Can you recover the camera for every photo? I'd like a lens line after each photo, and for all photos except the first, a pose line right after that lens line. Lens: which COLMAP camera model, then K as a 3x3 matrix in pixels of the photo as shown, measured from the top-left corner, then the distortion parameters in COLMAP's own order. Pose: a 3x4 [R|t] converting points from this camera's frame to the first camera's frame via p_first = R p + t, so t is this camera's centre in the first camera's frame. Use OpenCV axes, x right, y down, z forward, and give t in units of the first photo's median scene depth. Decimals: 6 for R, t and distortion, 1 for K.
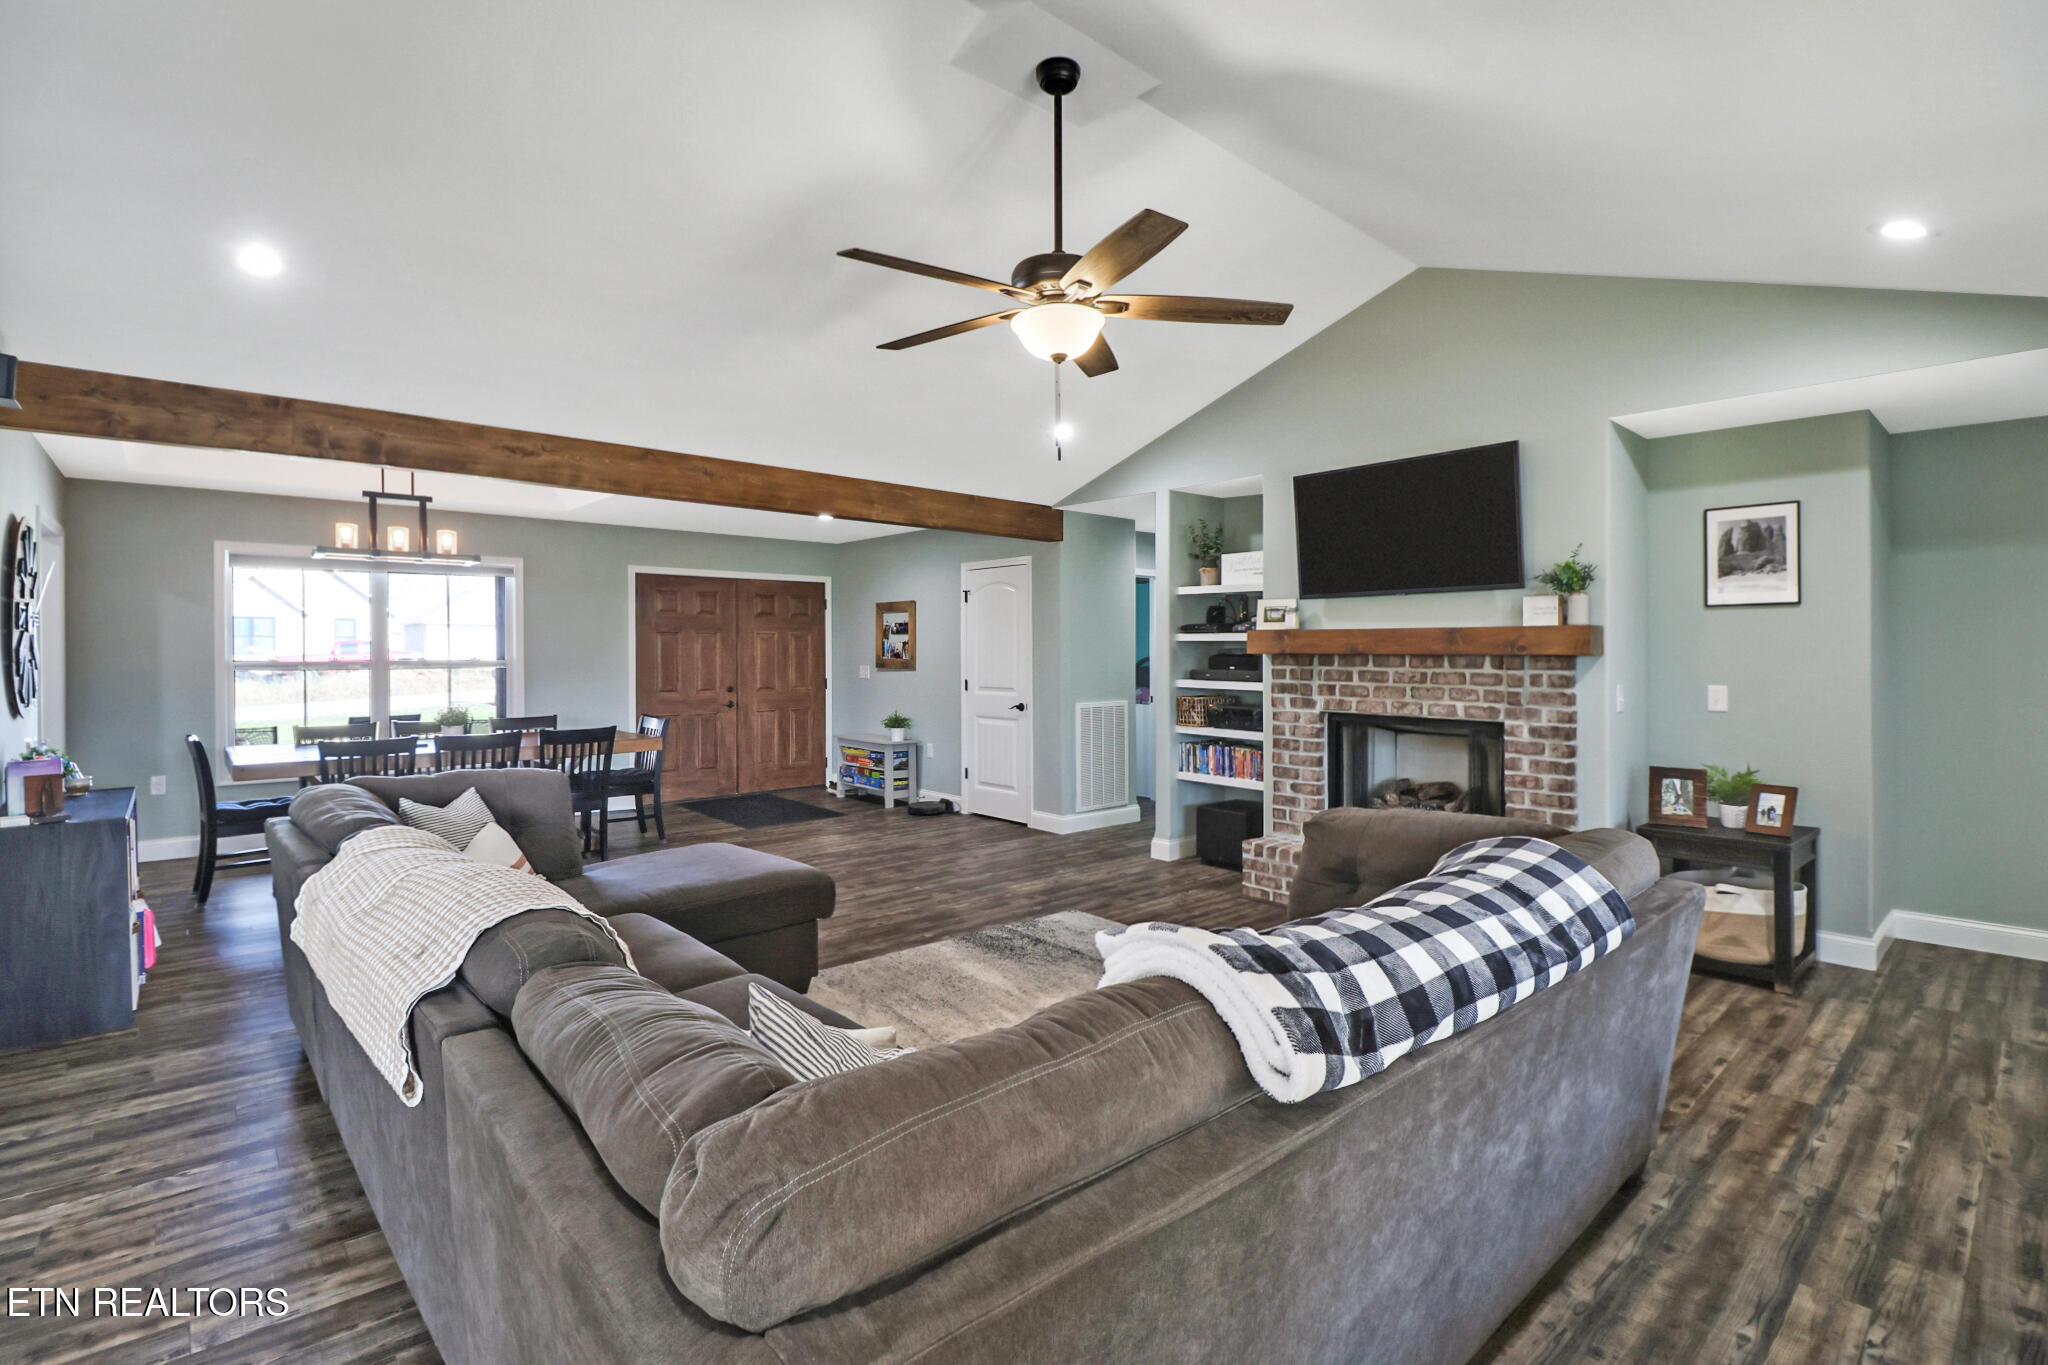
lens RADIAL K [[948.7, 0, 1033.7], [0, 948.7, 654.8], [0, 0, 1]] dist [0.000171, -0.010817]
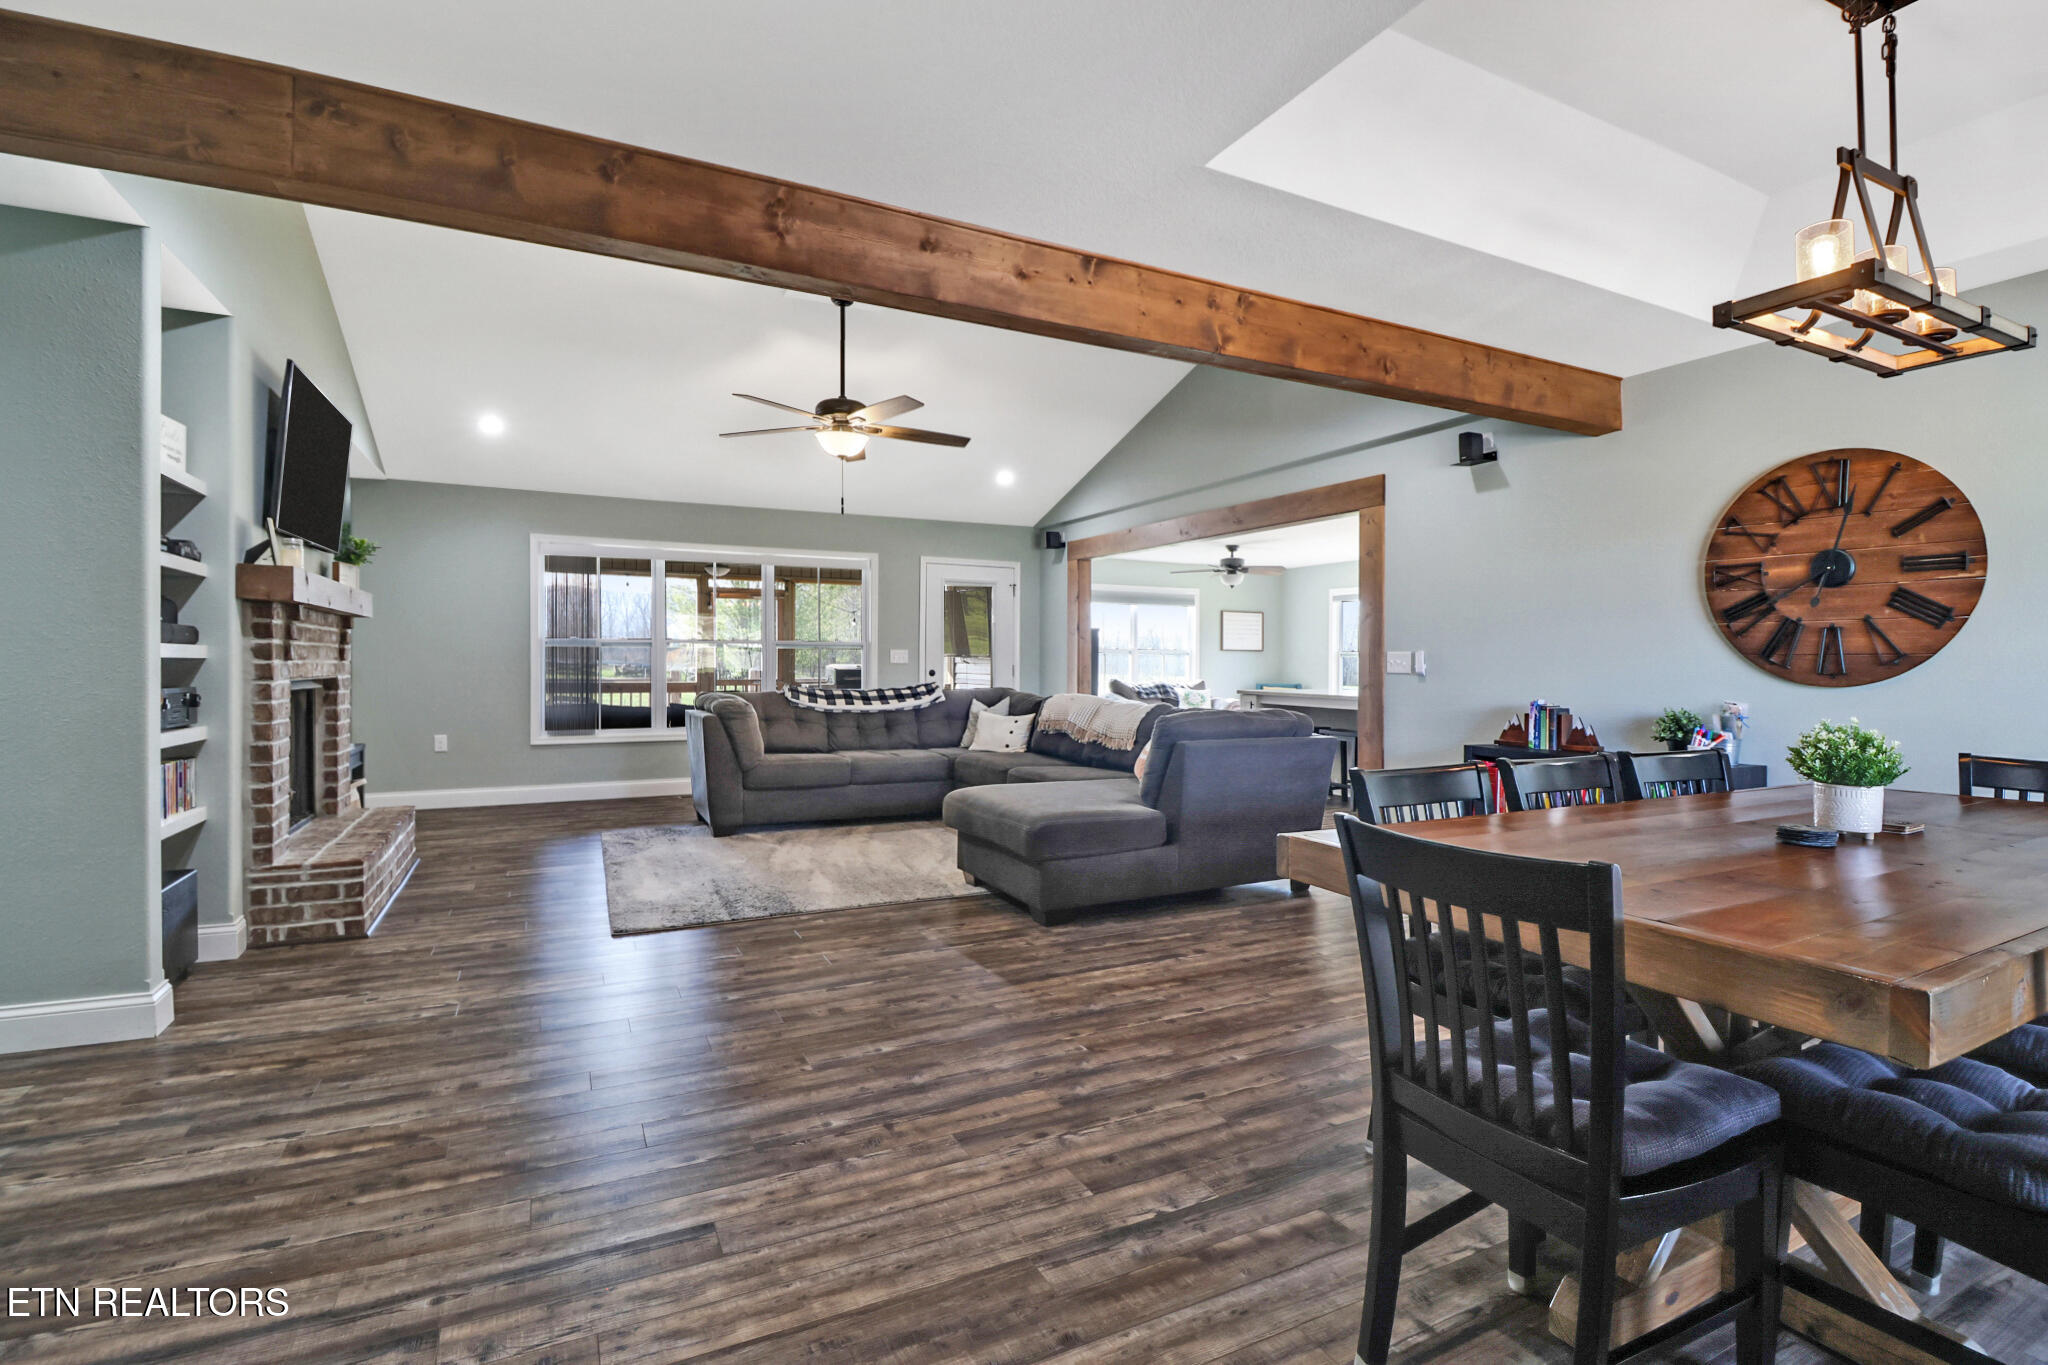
lens RADIAL K [[947.6, 0, 1031.9], [0, 947.6, 663.6], [0, 0, 1]] dist [0.001261, -0.018690]
pose [[-0.964094, -0.009024, 0.265409, -0.328431], [-0.006827, 0.999934, 0.009198, 0.023378], [-0.265475, 0.007056, -0.964092, 1.090577]]
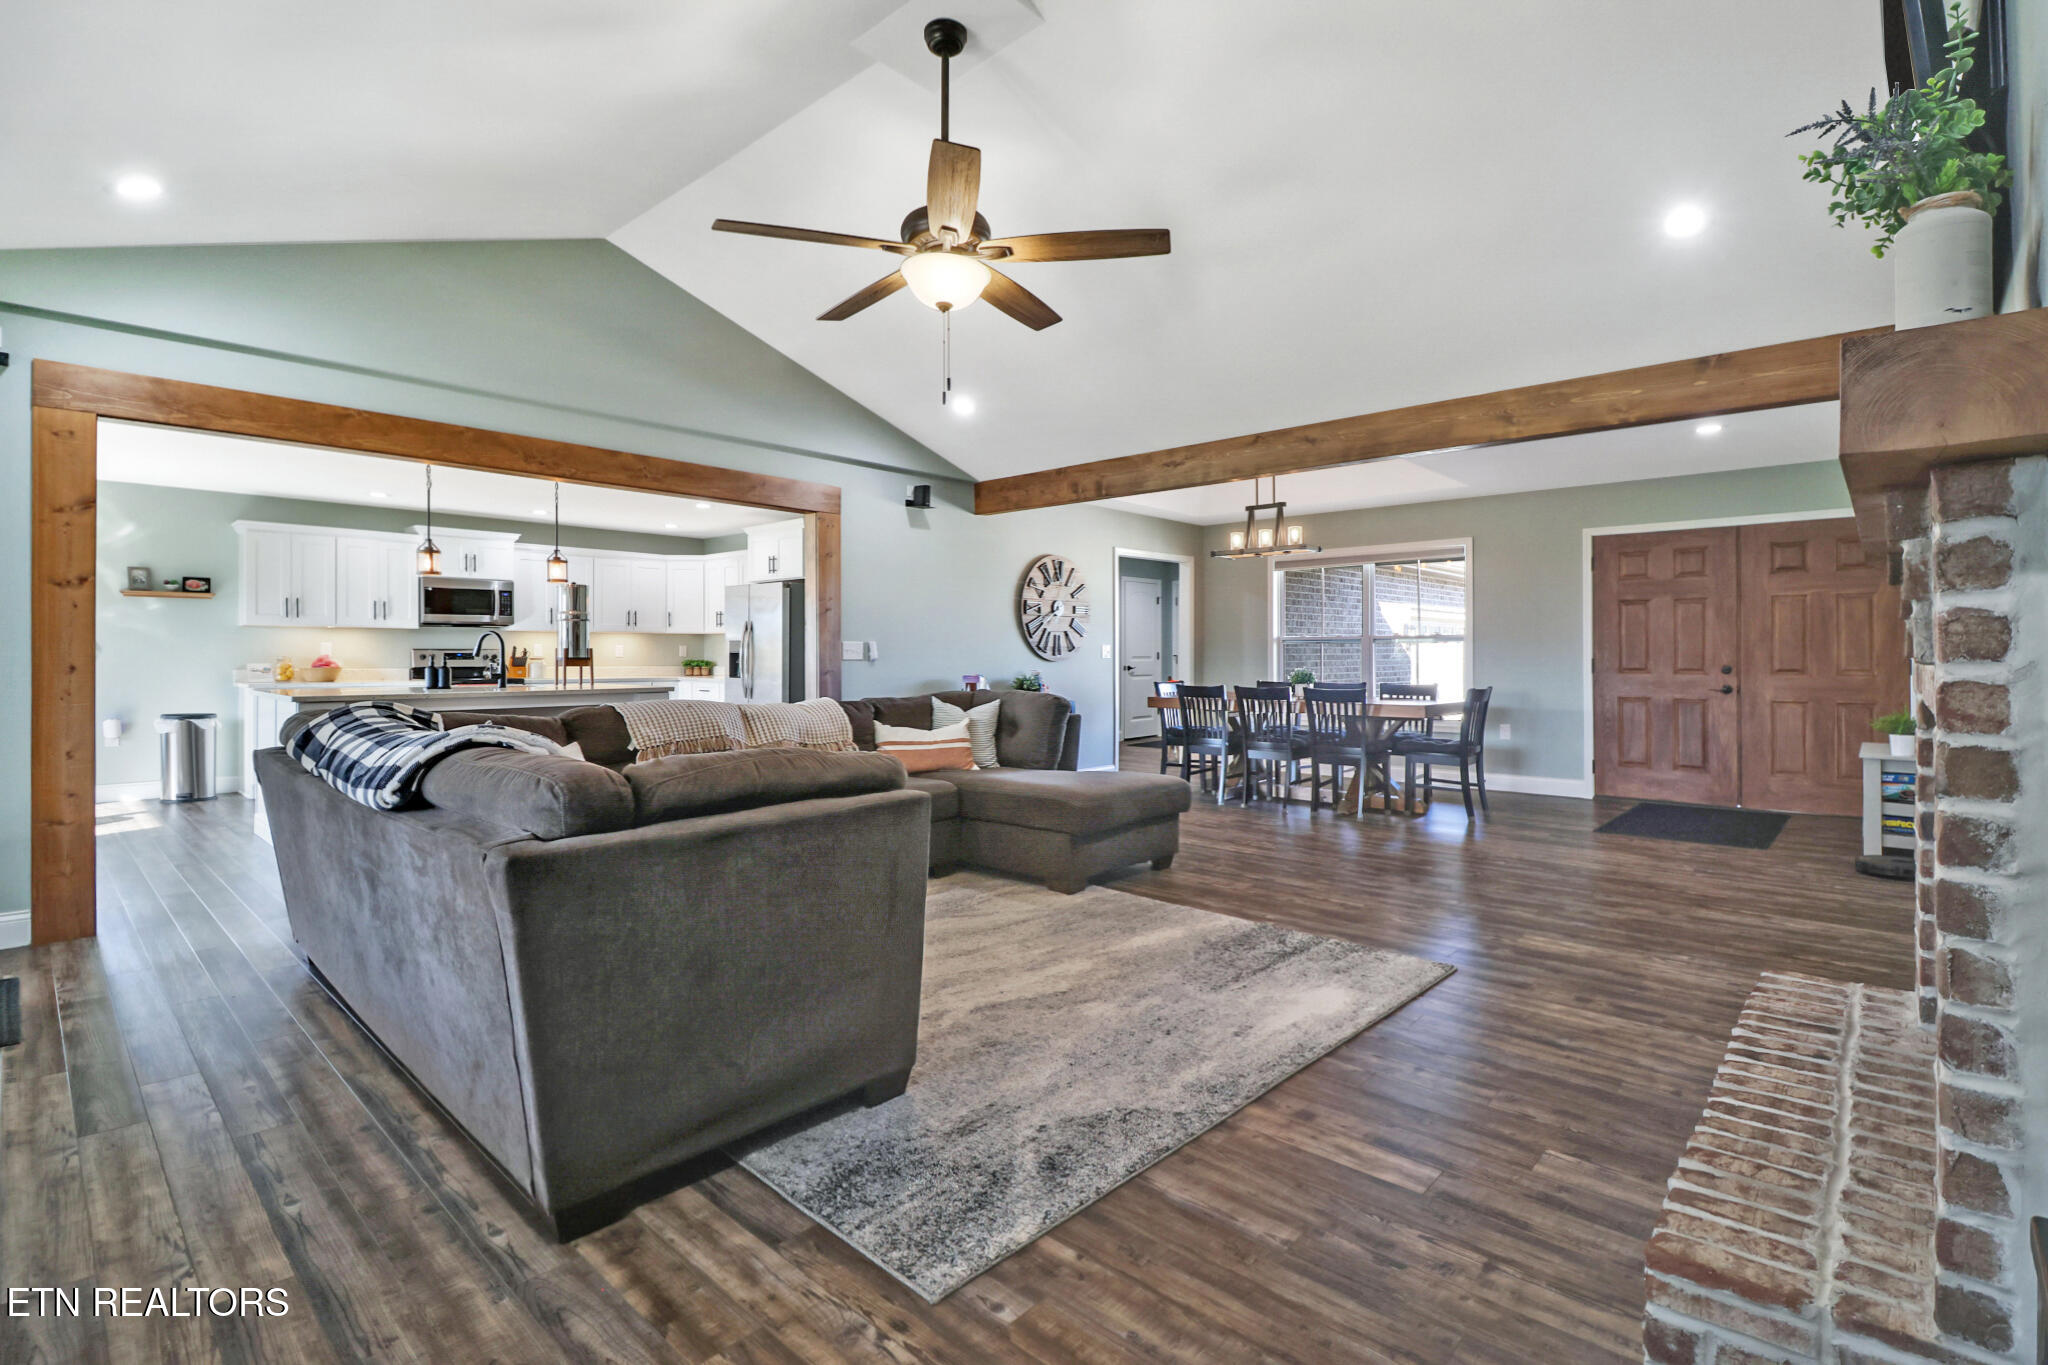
lens RADIAL K [[948.7, 0, 1033.7], [0, 948.7, 654.8], [0, 0, 1]] dist [0.000171, -0.010817]
pose [[0.094609, -0.000318, -0.995514, 0.452557], [-0.004142, 0.999991, -0.000713, 0.030390], [0.995506, 0.004191, 0.094606, 0.415978]]
